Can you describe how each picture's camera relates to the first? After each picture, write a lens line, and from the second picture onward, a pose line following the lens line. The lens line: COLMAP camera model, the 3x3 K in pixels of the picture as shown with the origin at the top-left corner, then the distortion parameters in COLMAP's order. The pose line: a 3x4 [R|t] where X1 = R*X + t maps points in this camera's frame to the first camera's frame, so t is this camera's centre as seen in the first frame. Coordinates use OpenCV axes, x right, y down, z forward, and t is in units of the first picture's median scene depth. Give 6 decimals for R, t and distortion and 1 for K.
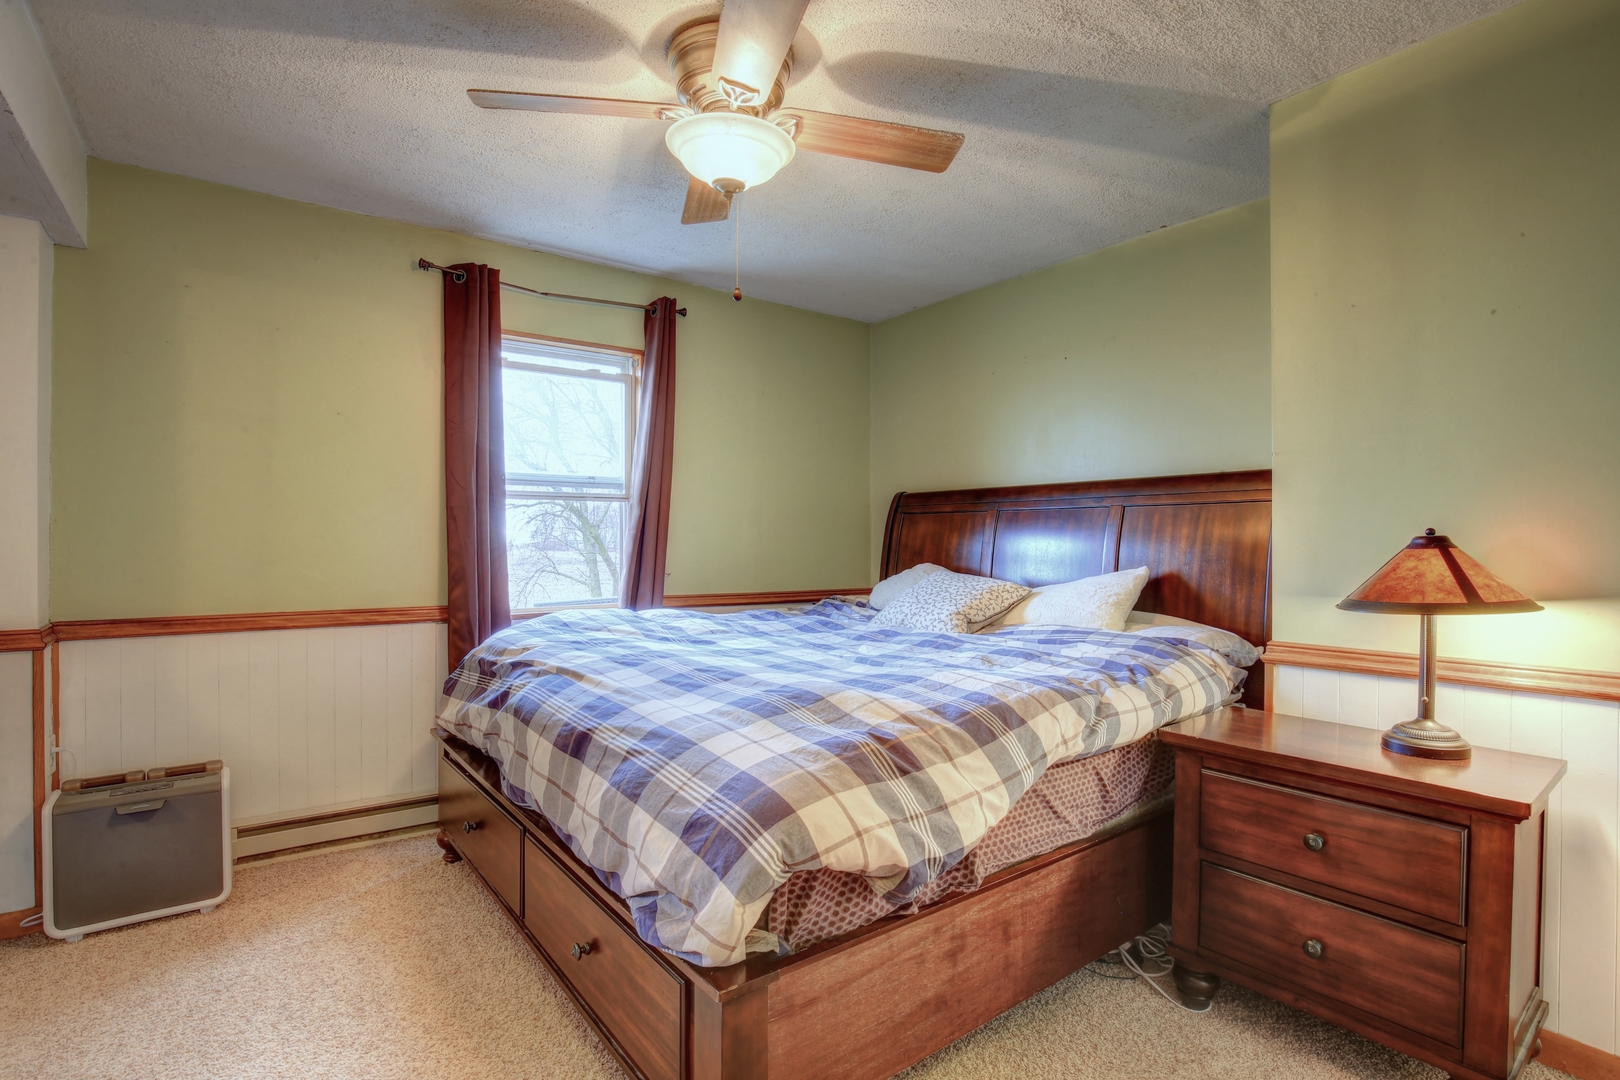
lens RADIAL K [[778.8, 0, 801.8], [0, 778.8, 544.0], [0, 0, 1]] dist [-0.032734, 0.005245]
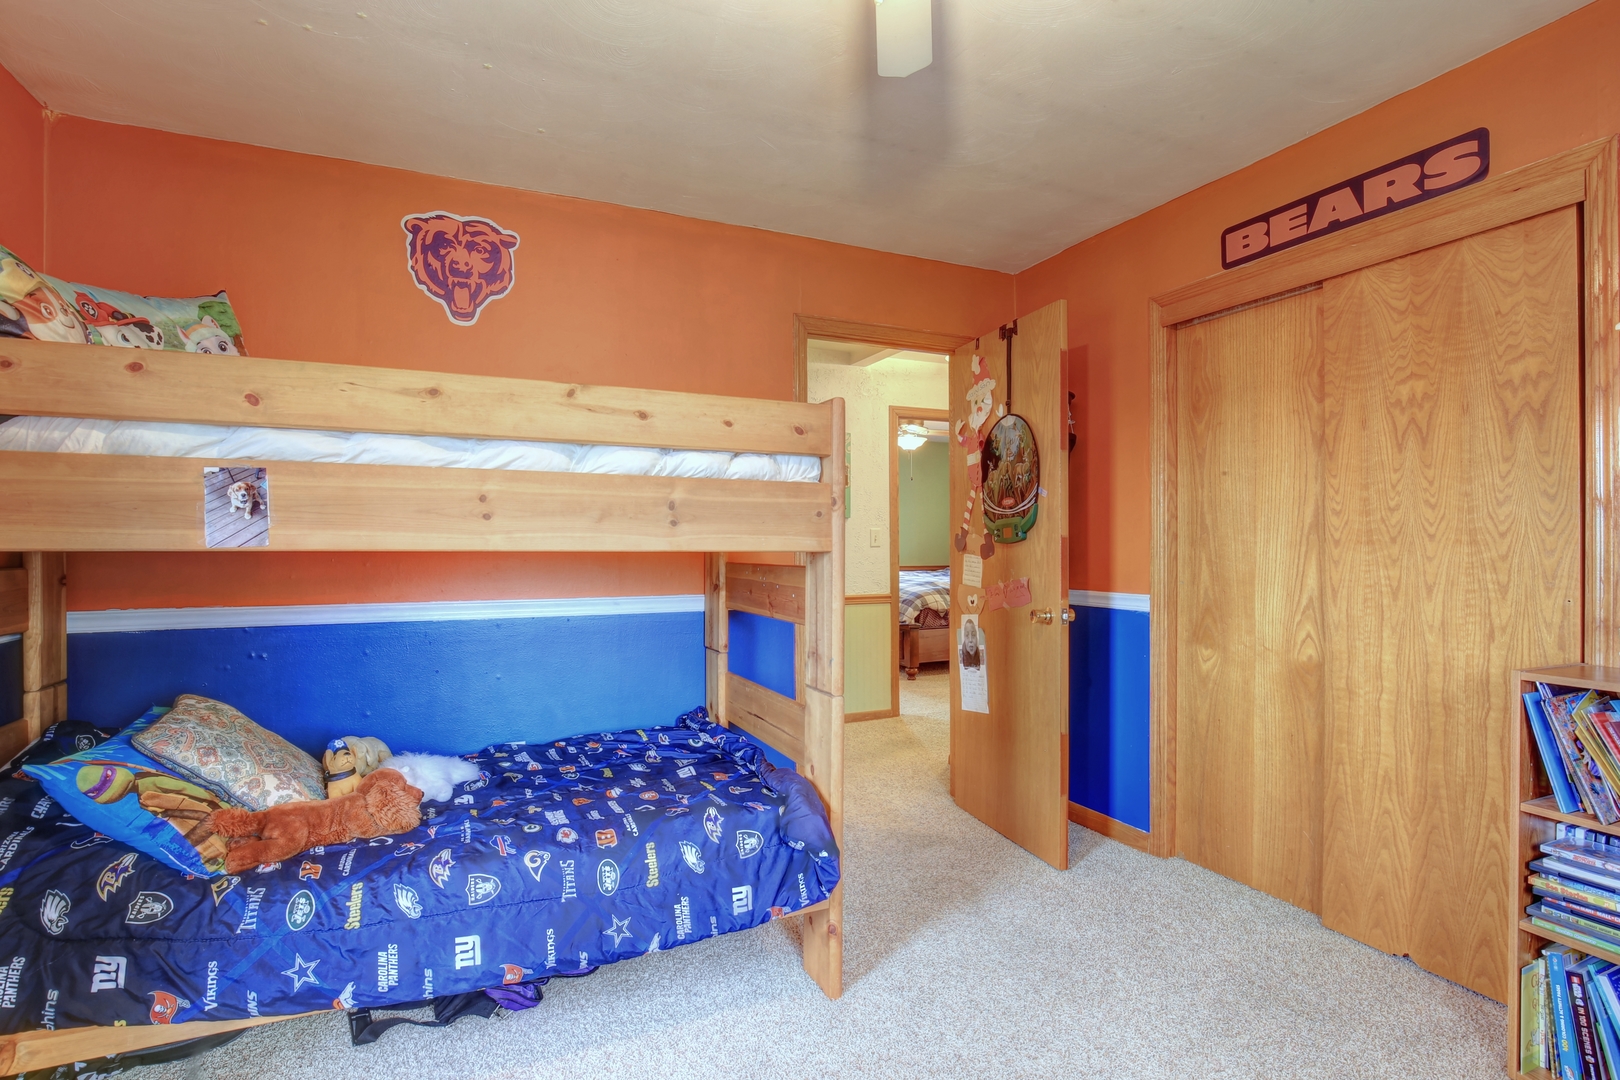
lens RADIAL K [[778.8, 0, 801.8], [0, 778.8, 544.0], [0, 0, 1]] dist [-0.032734, 0.005245]
pose [[0.976169, -0.002319, -0.216998, 0.323835], [0.001236, 0.999986, -0.005127, 0.012689], [0.217007, 0.004737, 0.976159, -4.279869]]
